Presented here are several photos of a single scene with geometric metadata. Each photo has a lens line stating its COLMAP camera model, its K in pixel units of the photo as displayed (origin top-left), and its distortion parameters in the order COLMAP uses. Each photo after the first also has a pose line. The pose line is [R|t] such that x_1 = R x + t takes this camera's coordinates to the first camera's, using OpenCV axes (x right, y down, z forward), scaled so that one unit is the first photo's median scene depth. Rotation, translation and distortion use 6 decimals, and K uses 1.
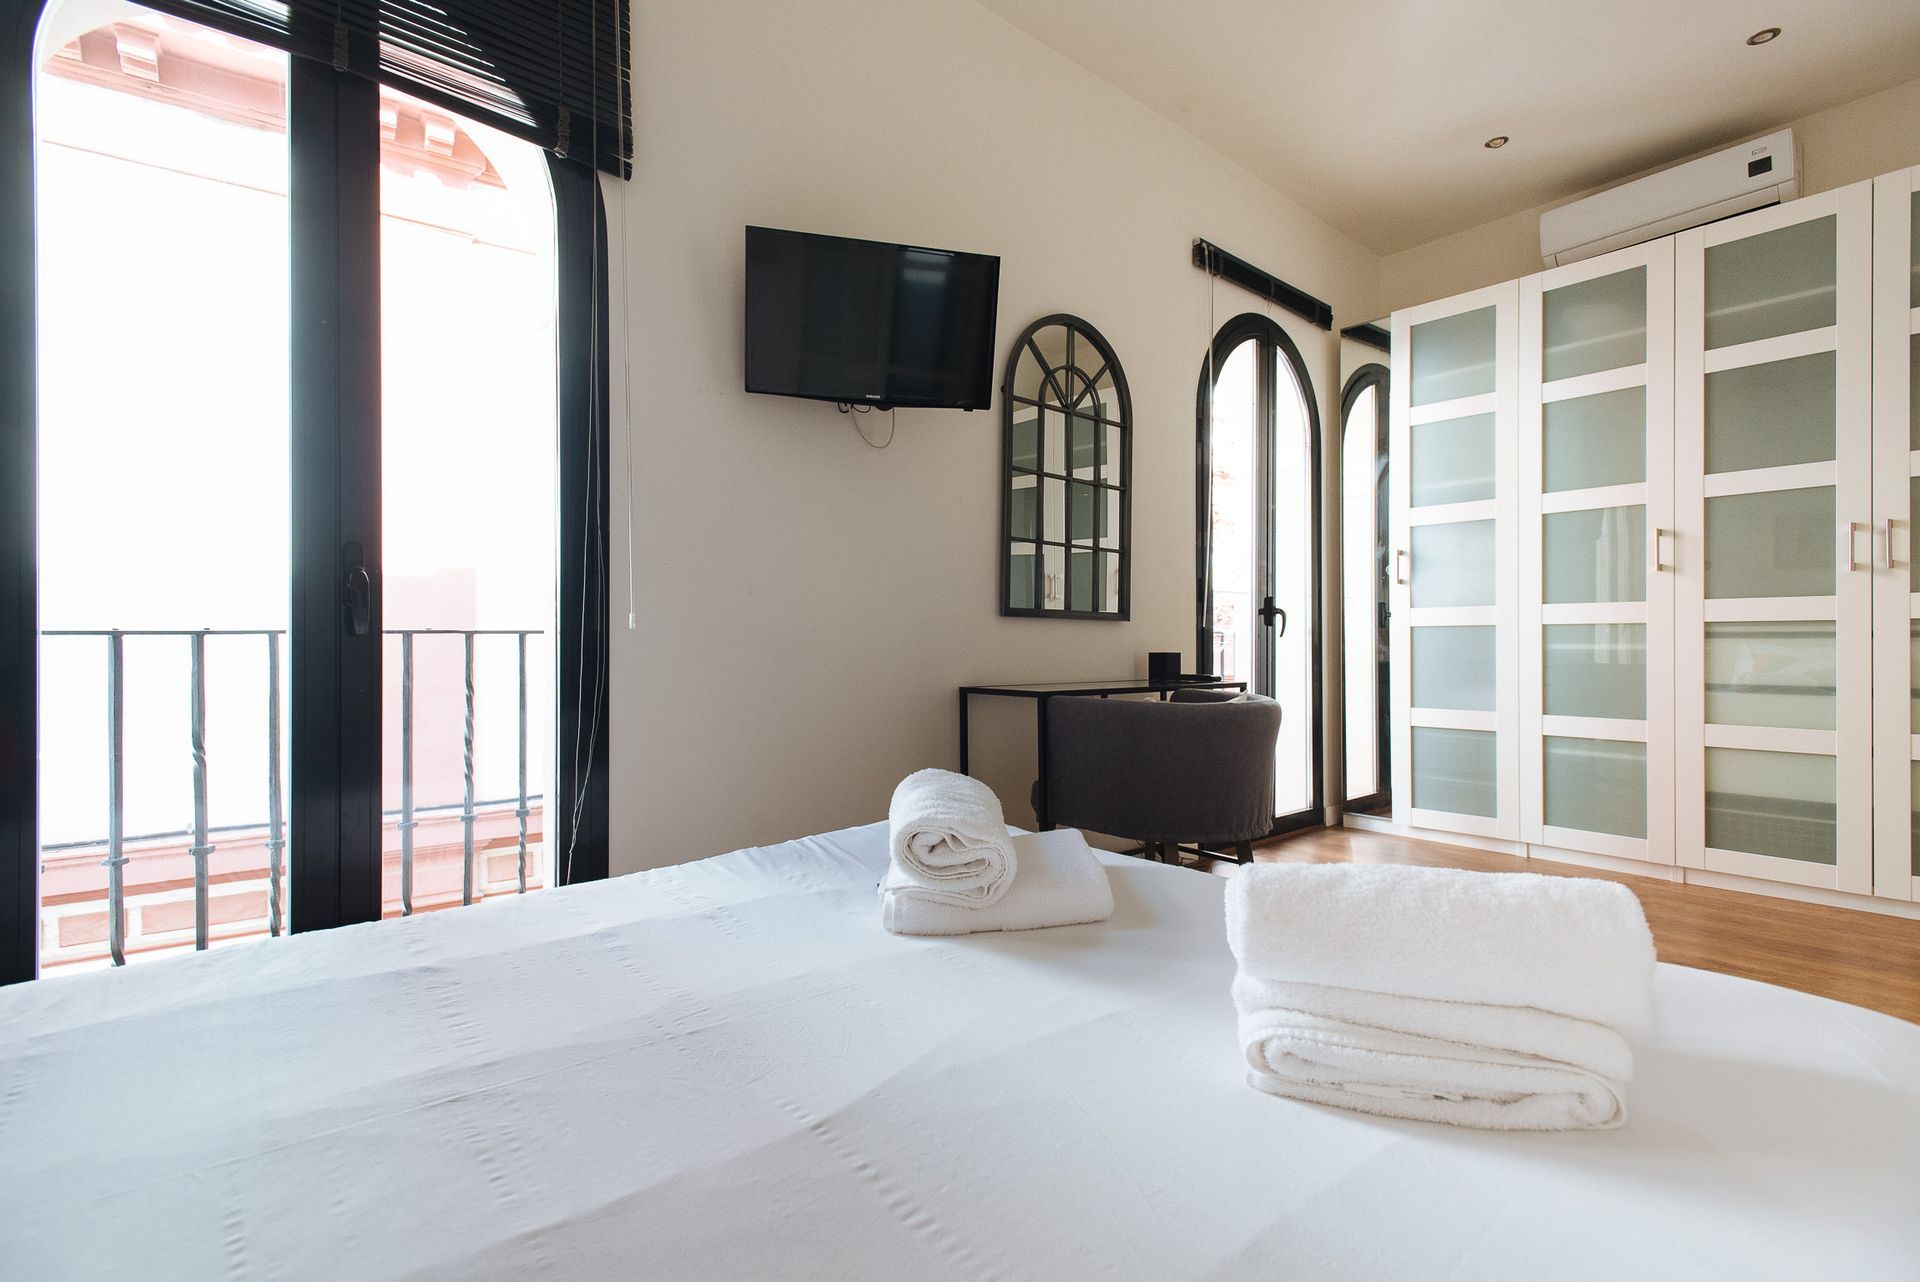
lens RADIAL K [[864.9, 0, 959.5], [0, 864.9, 629.2], [0, 0, 1]] dist [-0.000904, -0.000669]
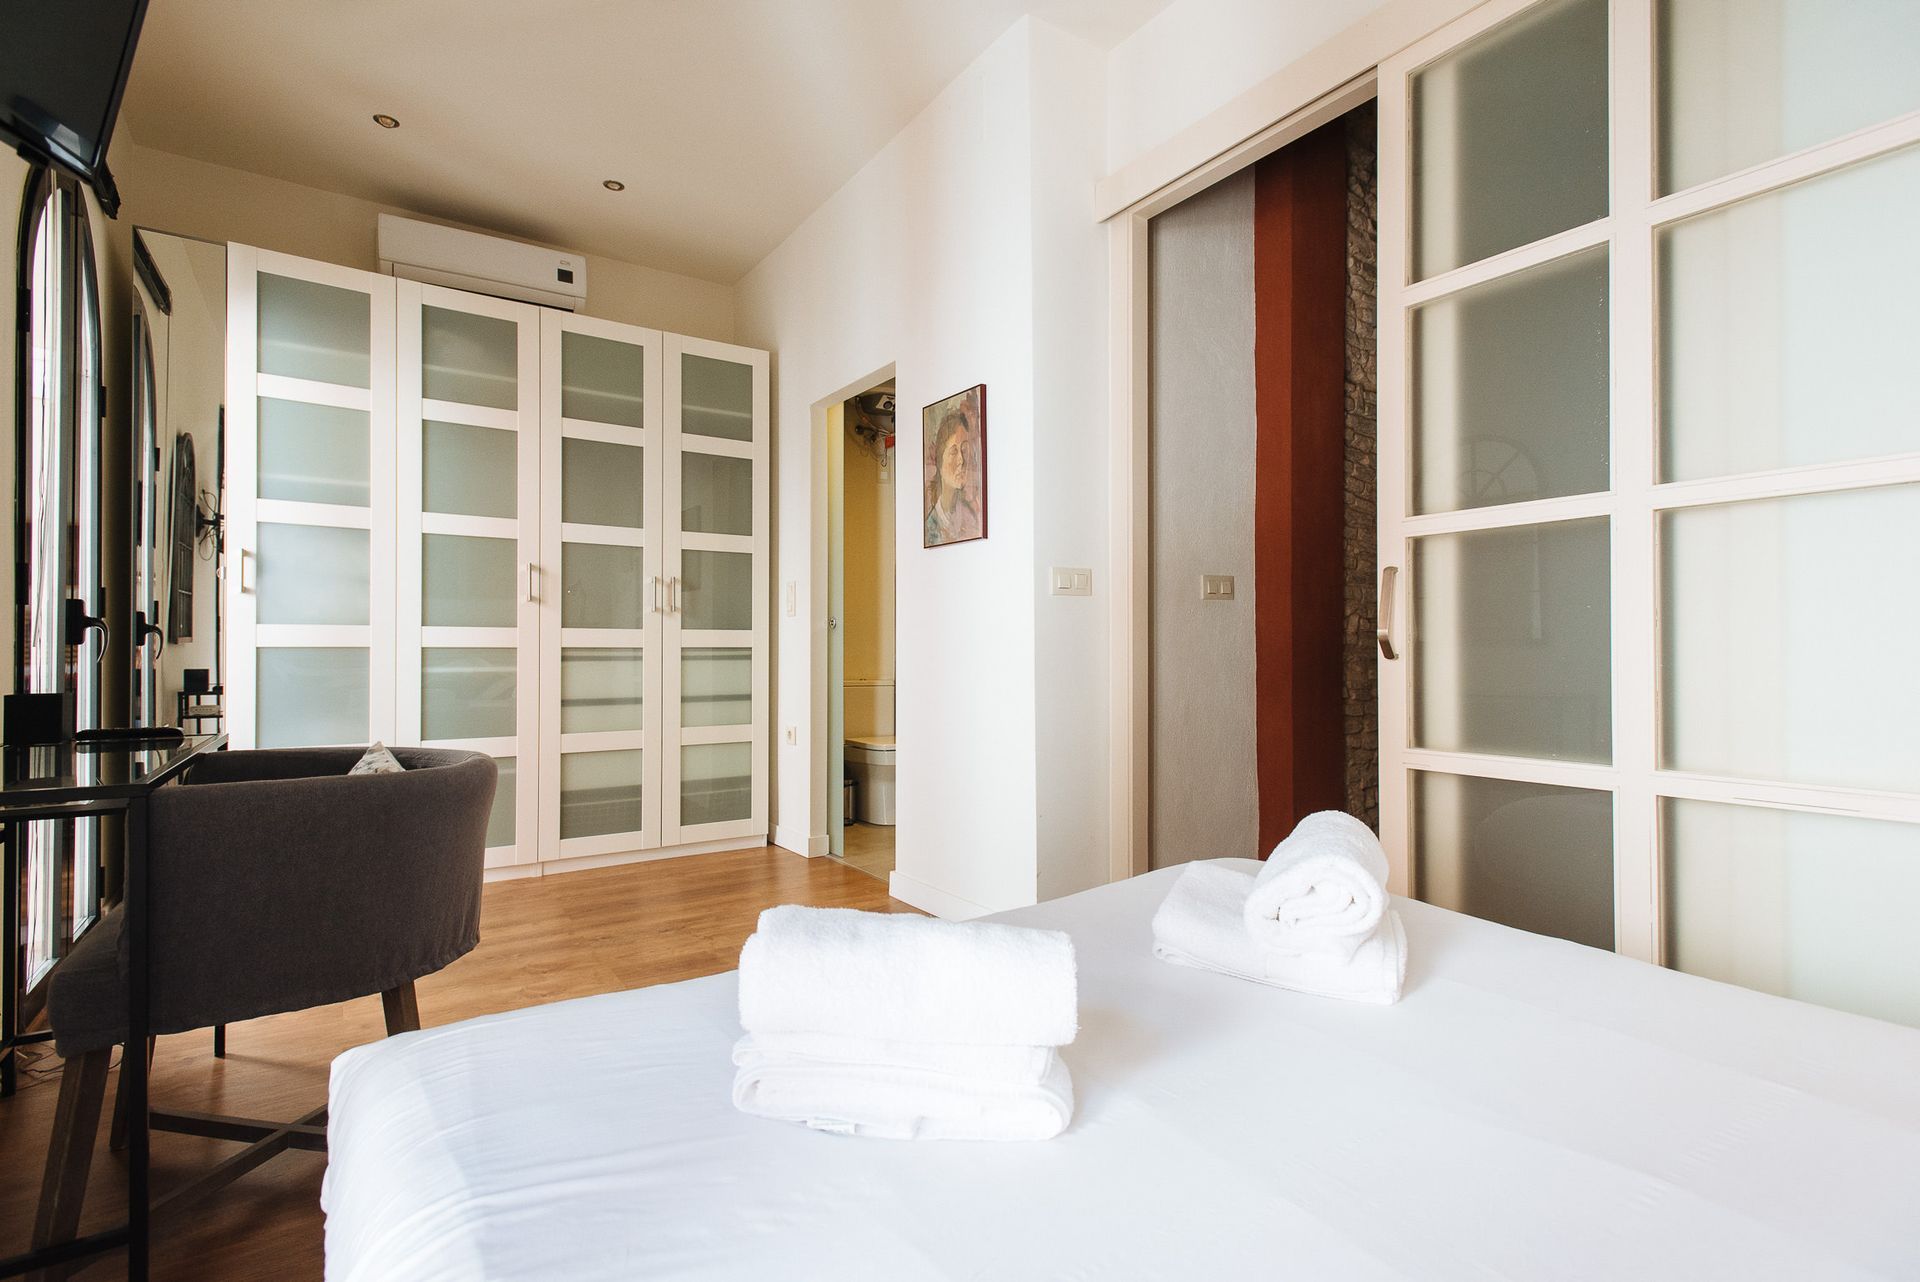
lens RADIAL K [[888.9, 0, 960.0], [0, 888.9, 641.0], [0, 0, 1]] dist [0.001791, -0.000437]
pose [[0.098395, 0.021945, 0.994905, -0.278638], [-0.006645, 0.999749, -0.021394, 0.005159], [-0.995125, -0.004506, 0.098516, 0.335773]]
